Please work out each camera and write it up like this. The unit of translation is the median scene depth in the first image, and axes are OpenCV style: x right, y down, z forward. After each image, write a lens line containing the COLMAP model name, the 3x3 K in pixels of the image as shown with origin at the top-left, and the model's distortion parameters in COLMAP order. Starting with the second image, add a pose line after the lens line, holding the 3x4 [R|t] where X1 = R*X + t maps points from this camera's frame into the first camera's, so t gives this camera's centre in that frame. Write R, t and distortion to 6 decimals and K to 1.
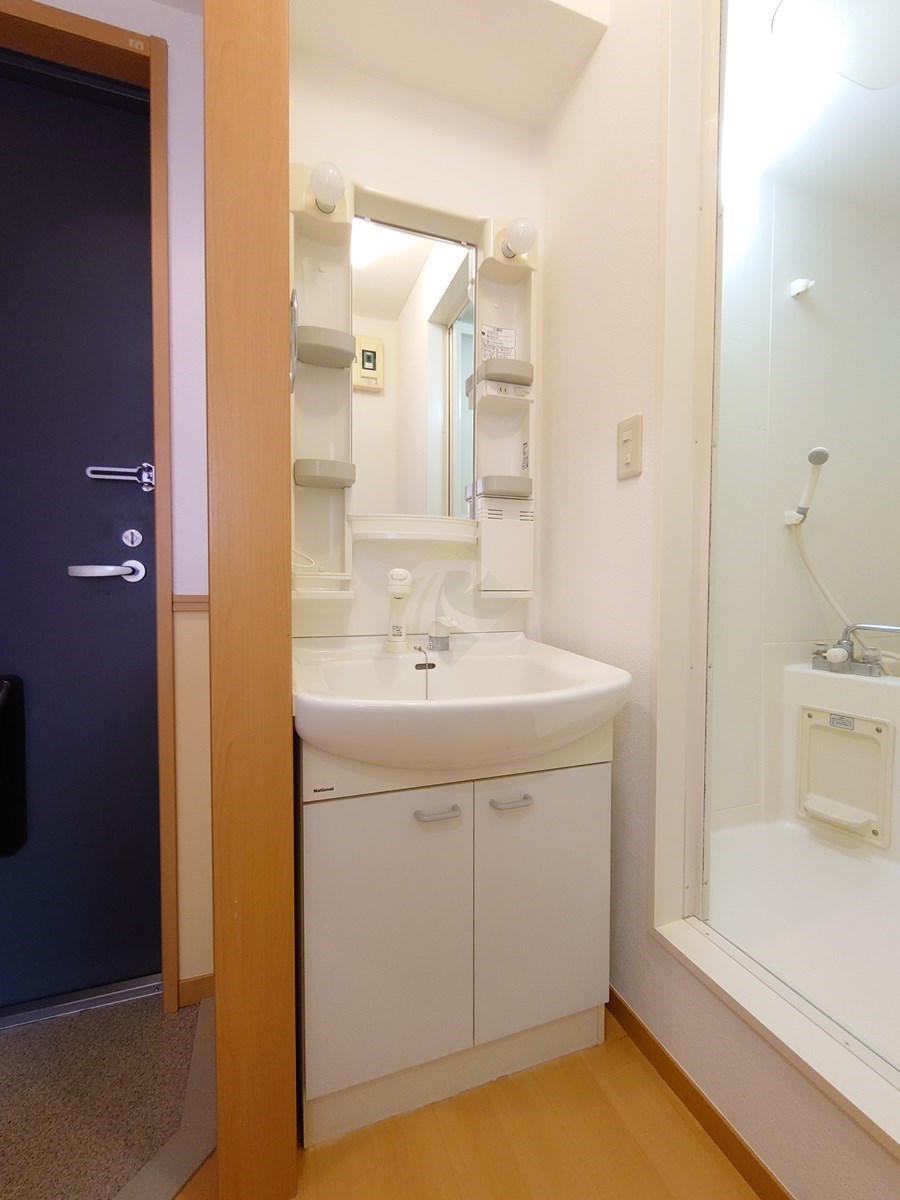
lens RADIAL K [[512.8, 0, 448.7], [0, 512.8, 604.9], [0, 0, 1]] dist [-0.001559, 0.000600]
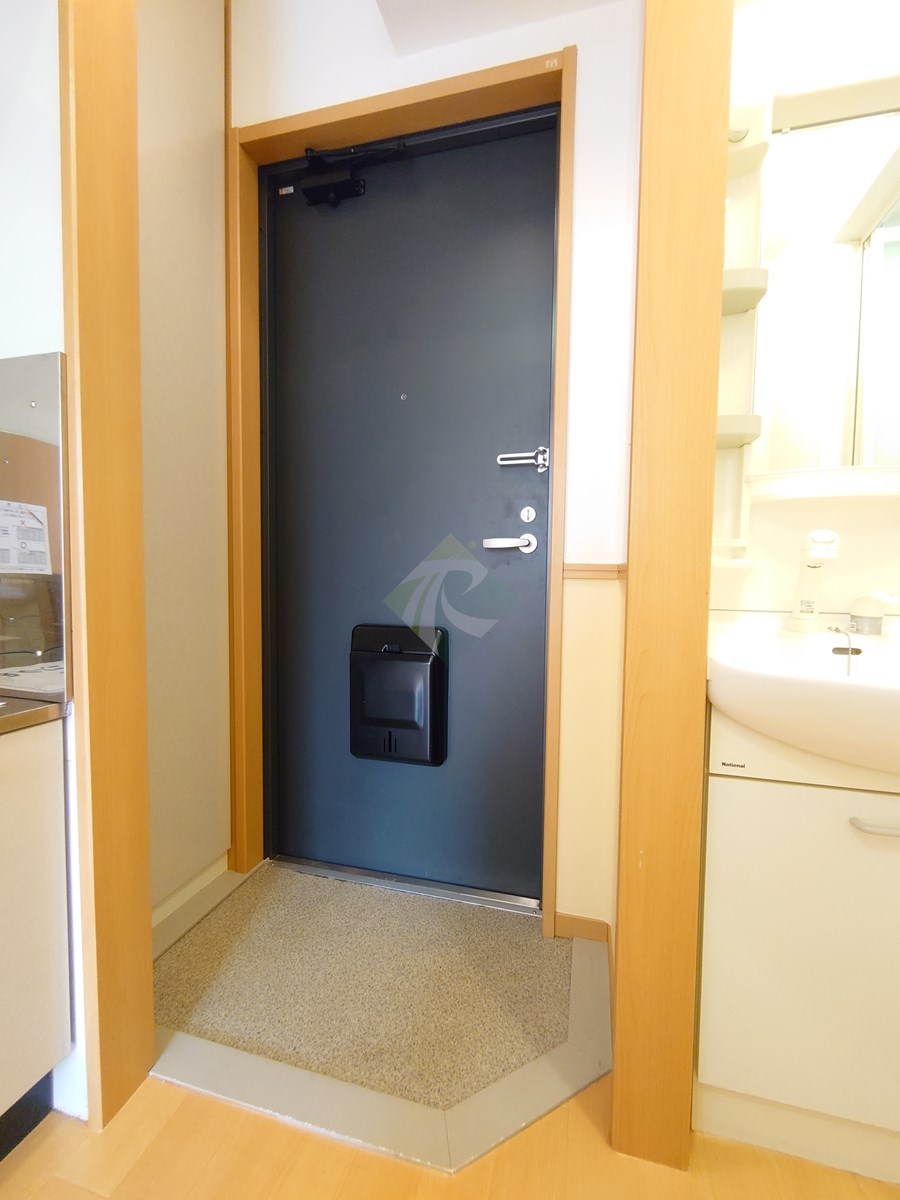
lens RADIAL K [[512.8, 0, 457.0], [0, 512.8, 601.4], [0, 0, 1]] dist [-0.001559, 0.000600]
pose [[0.822062, 0.042326, -0.567822, -0.102359], [-0.033635, 0.999102, 0.025778, 0.042965], [0.568403, -0.002092, 0.822748, -0.030475]]
